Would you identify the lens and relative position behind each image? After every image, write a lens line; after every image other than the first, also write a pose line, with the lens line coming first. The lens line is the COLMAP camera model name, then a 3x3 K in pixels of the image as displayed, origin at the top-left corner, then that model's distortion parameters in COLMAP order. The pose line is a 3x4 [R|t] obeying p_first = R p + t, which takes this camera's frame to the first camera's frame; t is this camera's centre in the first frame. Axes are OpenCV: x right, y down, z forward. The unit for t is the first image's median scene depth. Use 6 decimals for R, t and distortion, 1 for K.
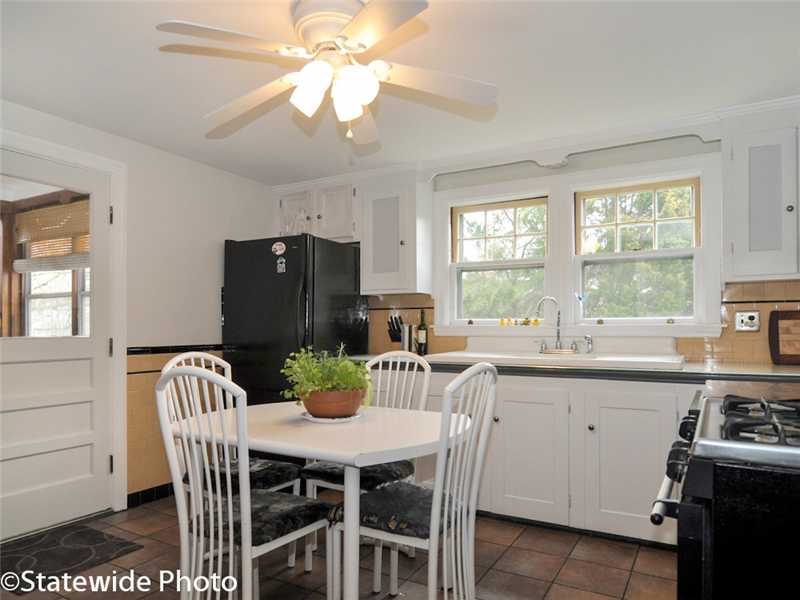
lens RADIAL K [[517.8, 0, 360.1], [0, 517.8, 310.4], [0, 0, 1]] dist [-0.000833, -0.002480]
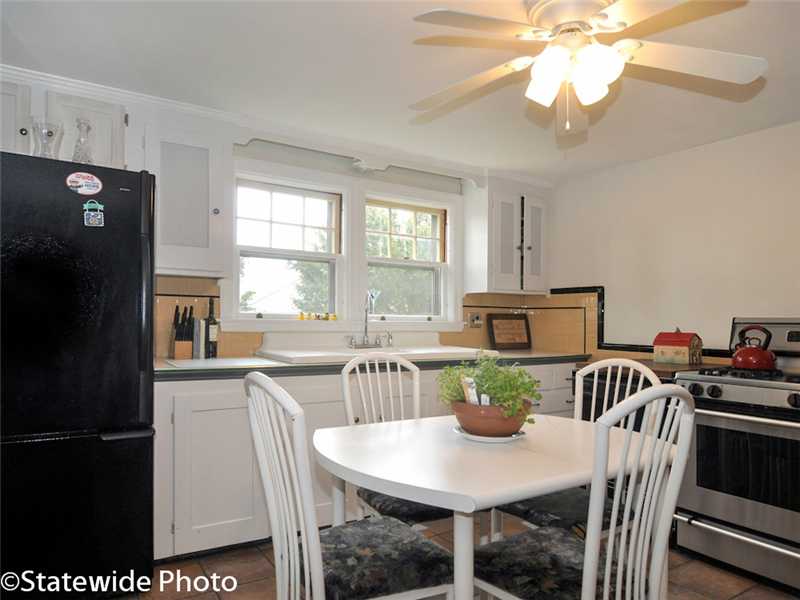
lens RADIAL K [[517.8, 0, 360.1], [0, 517.8, 310.4], [0, 0, 1]] dist [-0.000833, -0.002480]
pose [[0.498899, 0.022545, 0.866367, -0.493662], [-0.045674, 0.998956, 0.000306, 0.006591], [-0.865456, -0.039723, 0.499408, 0.439101]]
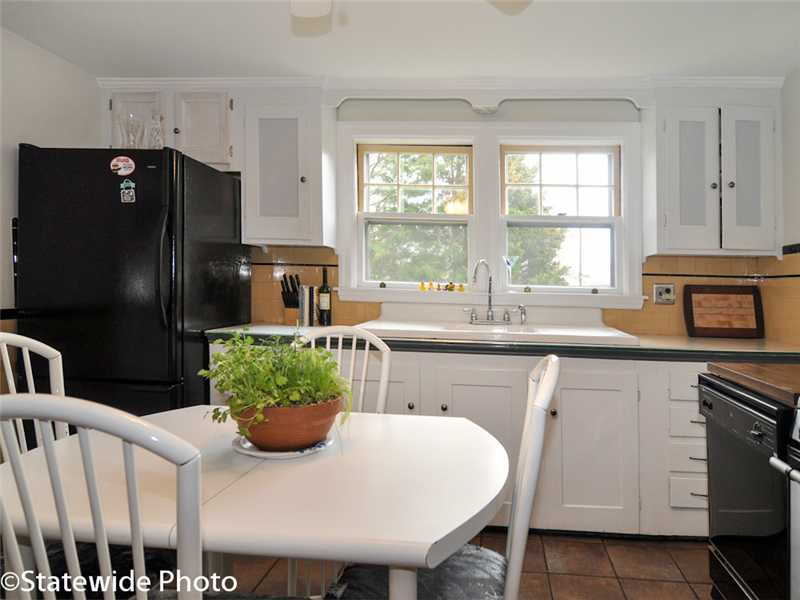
lens RADIAL K [[519.5, 0, 412.2], [0, 519.5, 295.6], [0, 0, 1]] dist [-0.003245, -0.002099]
pose [[0.898613, 0.018742, 0.438342, -0.111356], [-0.043133, 0.998021, 0.045750, -0.000705], [-0.436617, -0.060019, 0.897643, 0.231831]]
